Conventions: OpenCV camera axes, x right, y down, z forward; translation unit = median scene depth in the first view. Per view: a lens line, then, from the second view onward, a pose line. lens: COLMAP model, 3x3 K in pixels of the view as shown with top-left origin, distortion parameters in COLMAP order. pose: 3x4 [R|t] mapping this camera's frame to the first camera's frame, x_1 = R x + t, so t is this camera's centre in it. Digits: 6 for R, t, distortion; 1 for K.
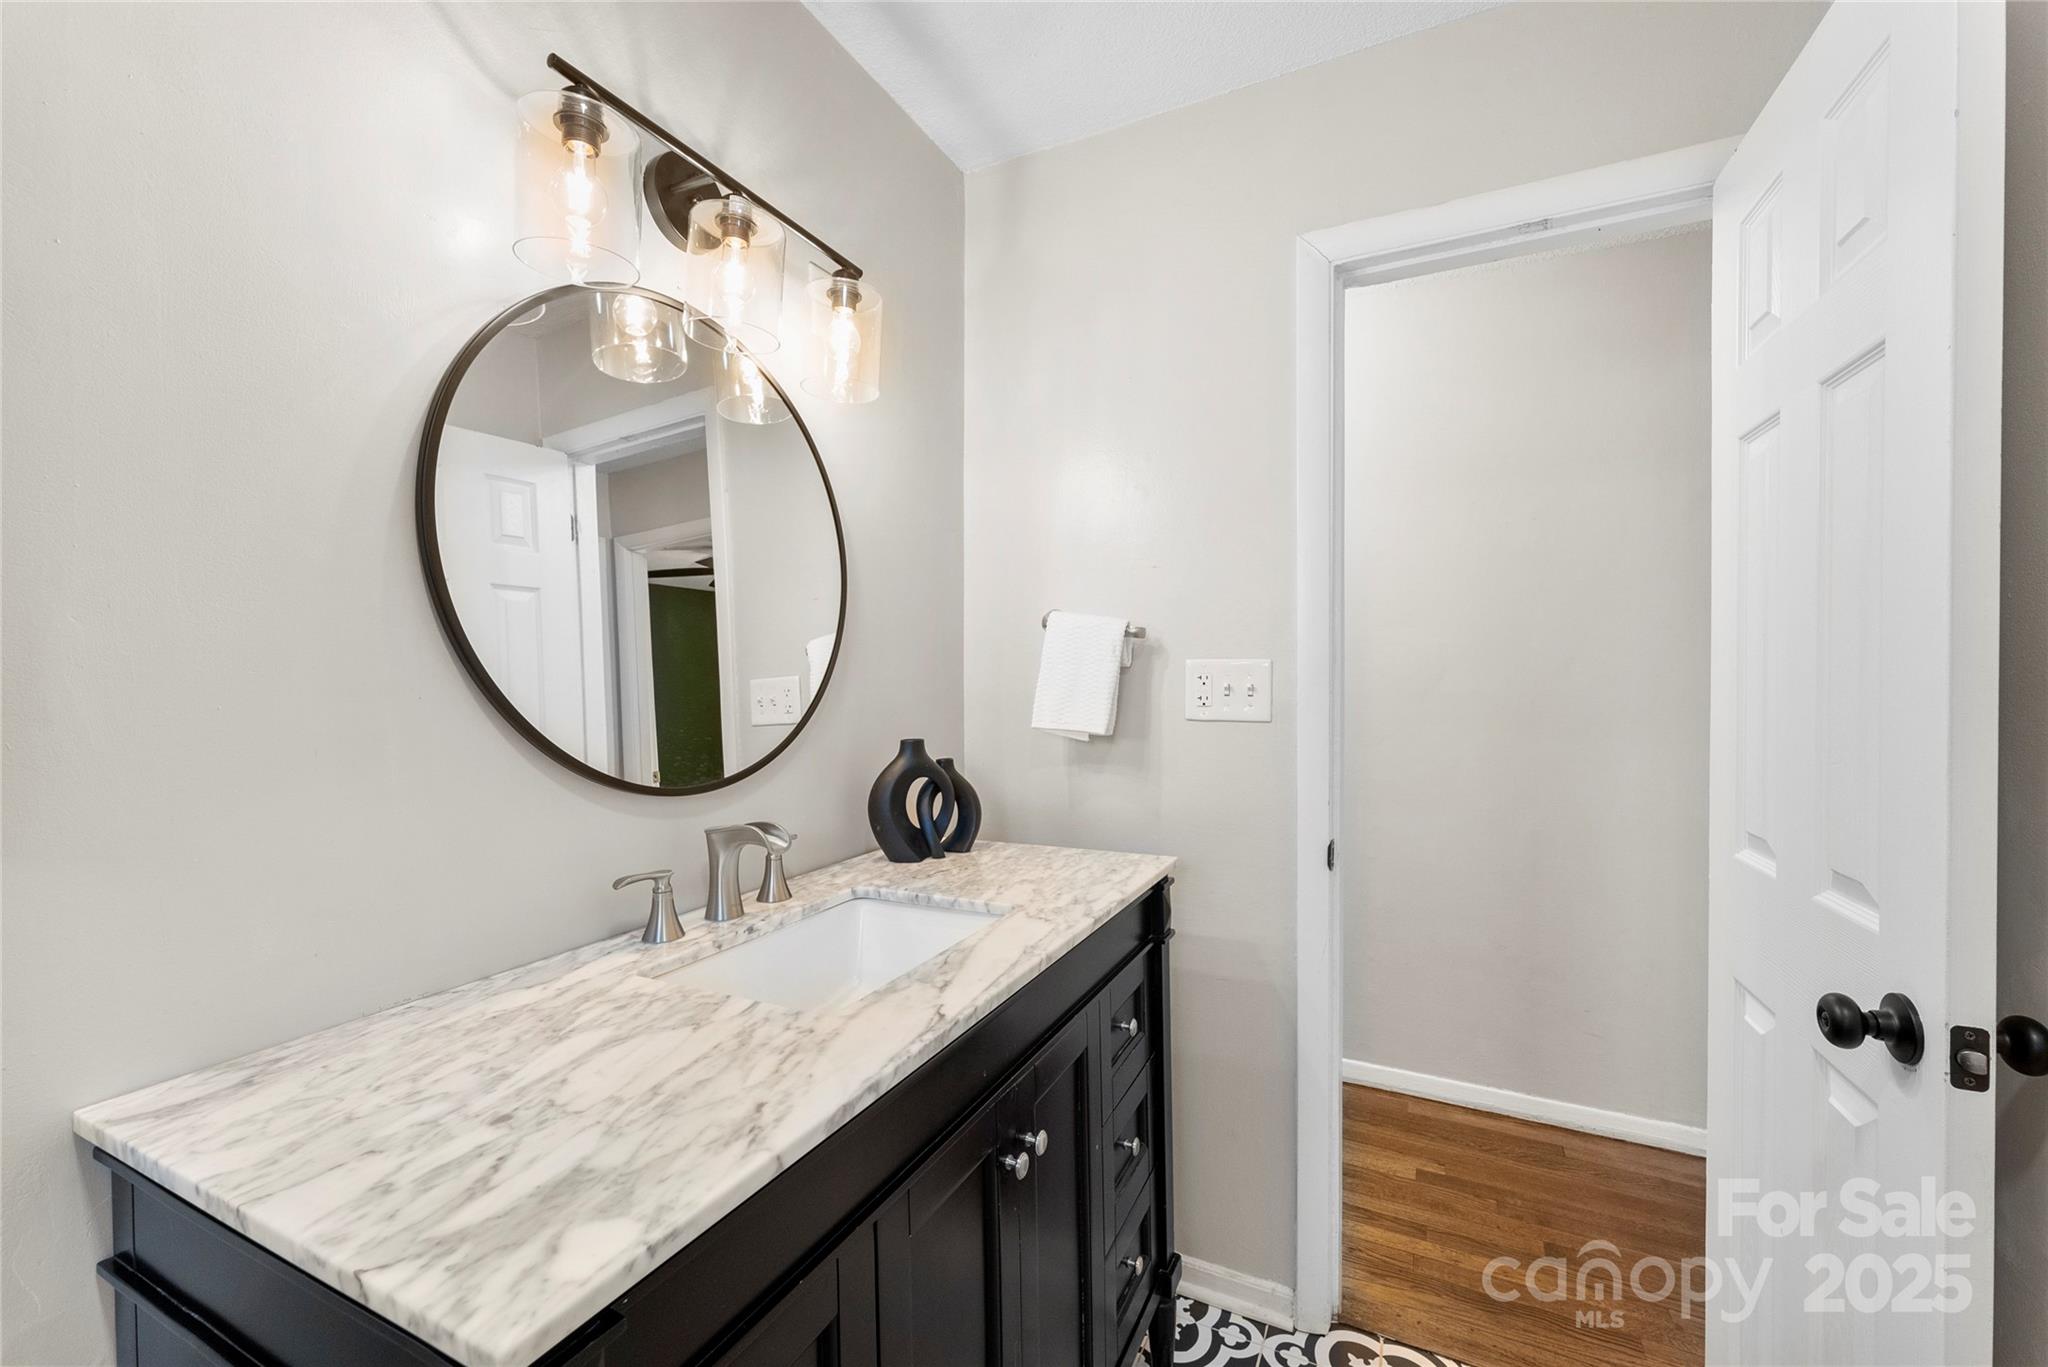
lens RADIAL K [[816.5, 0, 1022.1], [0, 816.5, 679.4], [0, 0, 1]] dist [0.002787, 0.000196]
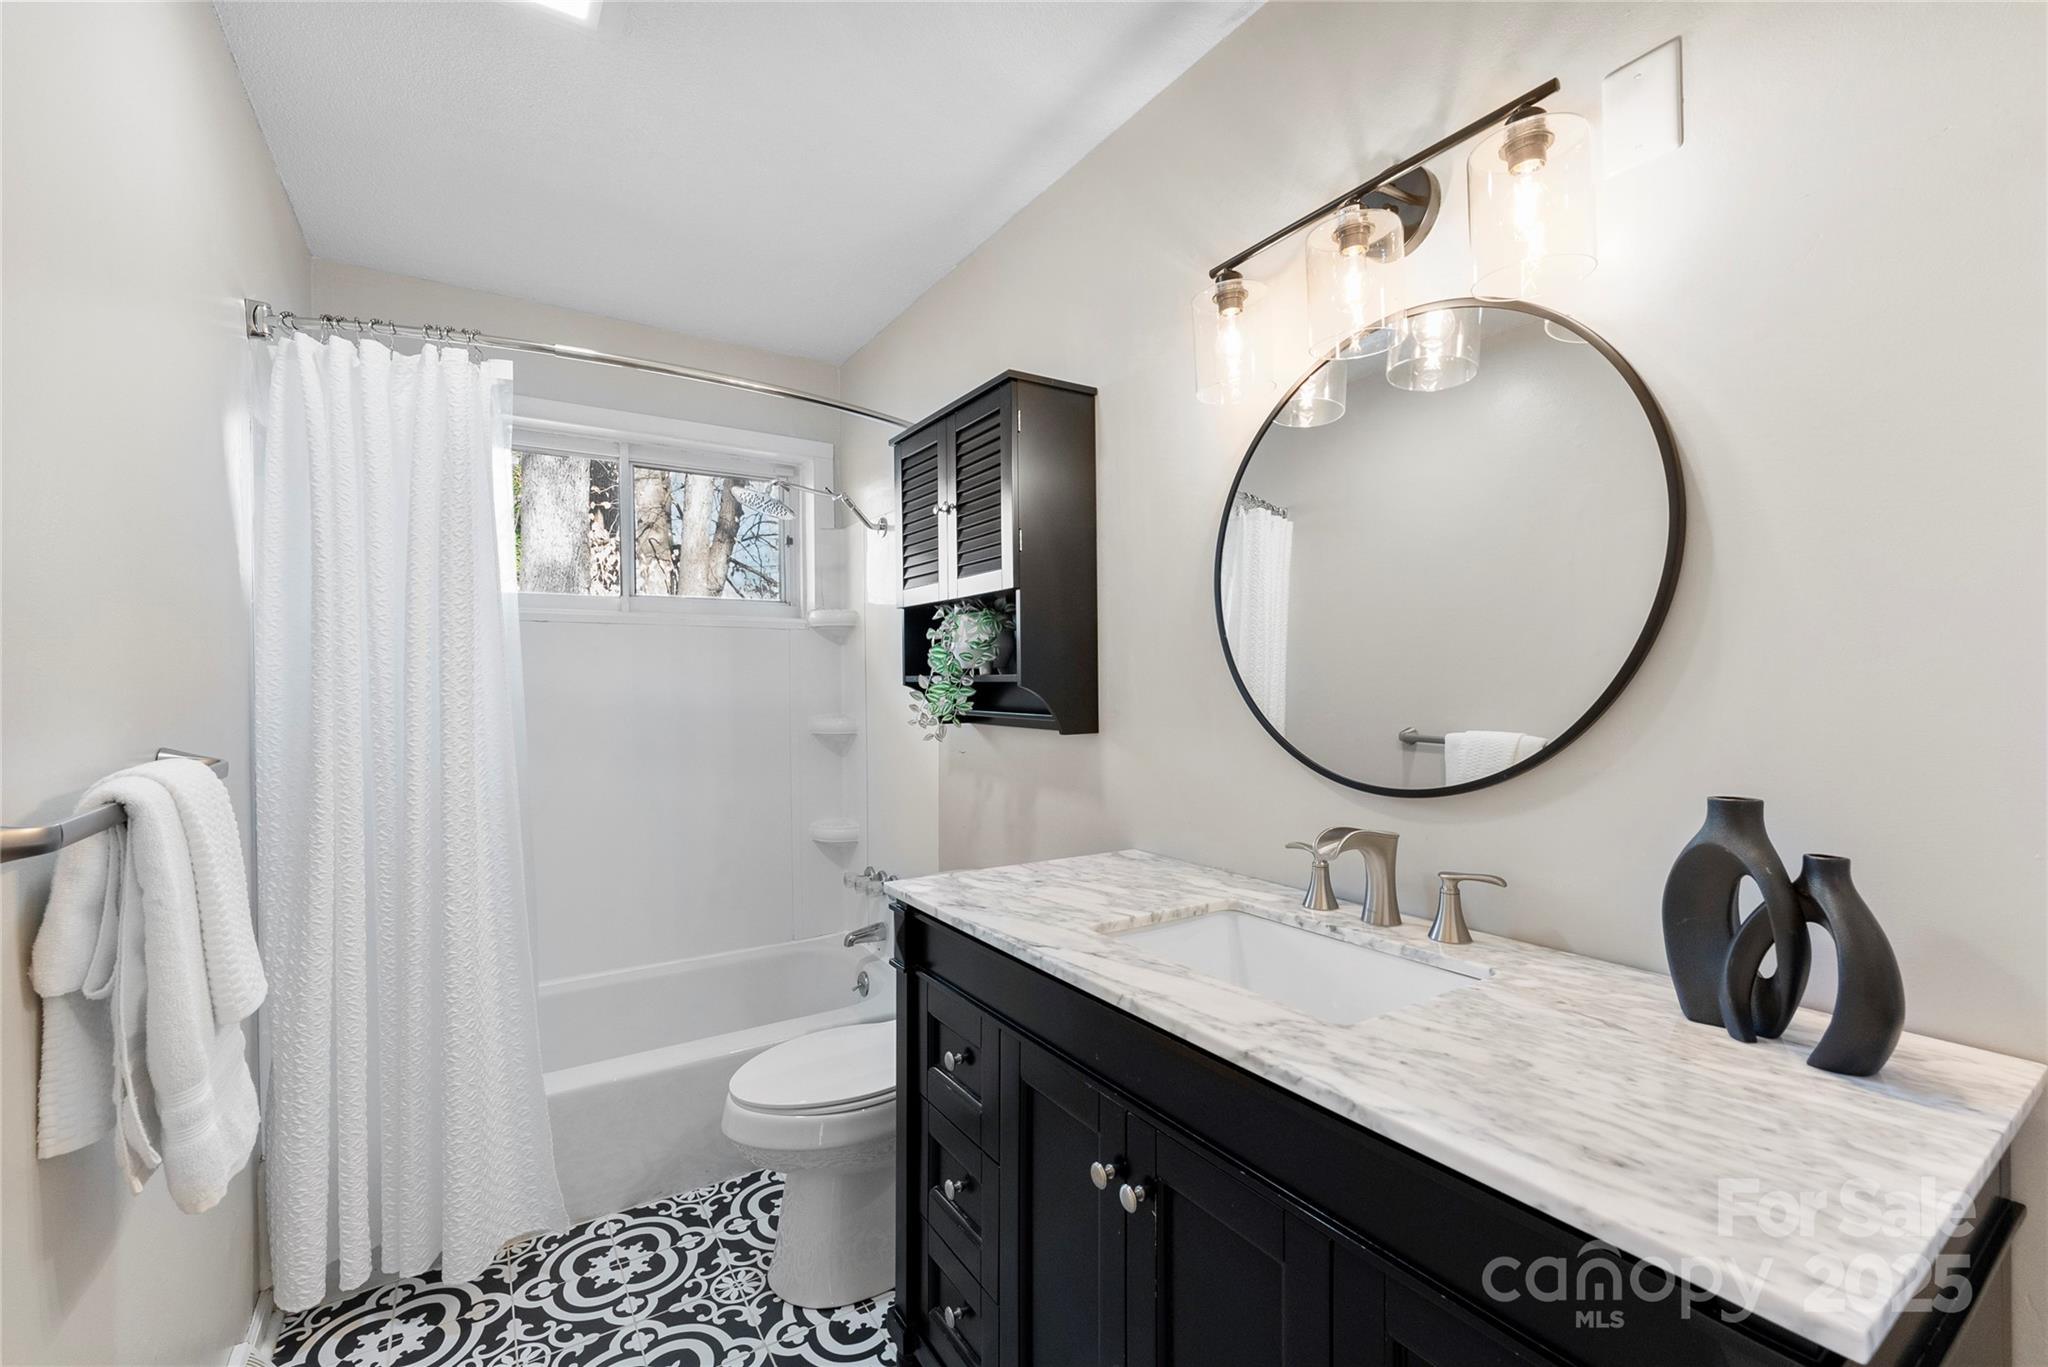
lens RADIAL K [[816.5, 0, 1014.7], [0, 816.5, 691.9], [0, 0, 1]] dist [0.002787, 0.000196]
pose [[-0.504793, 0.016364, -0.863085, 0.871125], [0.010767, 0.999862, 0.012660, -0.008513], [0.863173, -0.002902, -0.504900, 1.365334]]
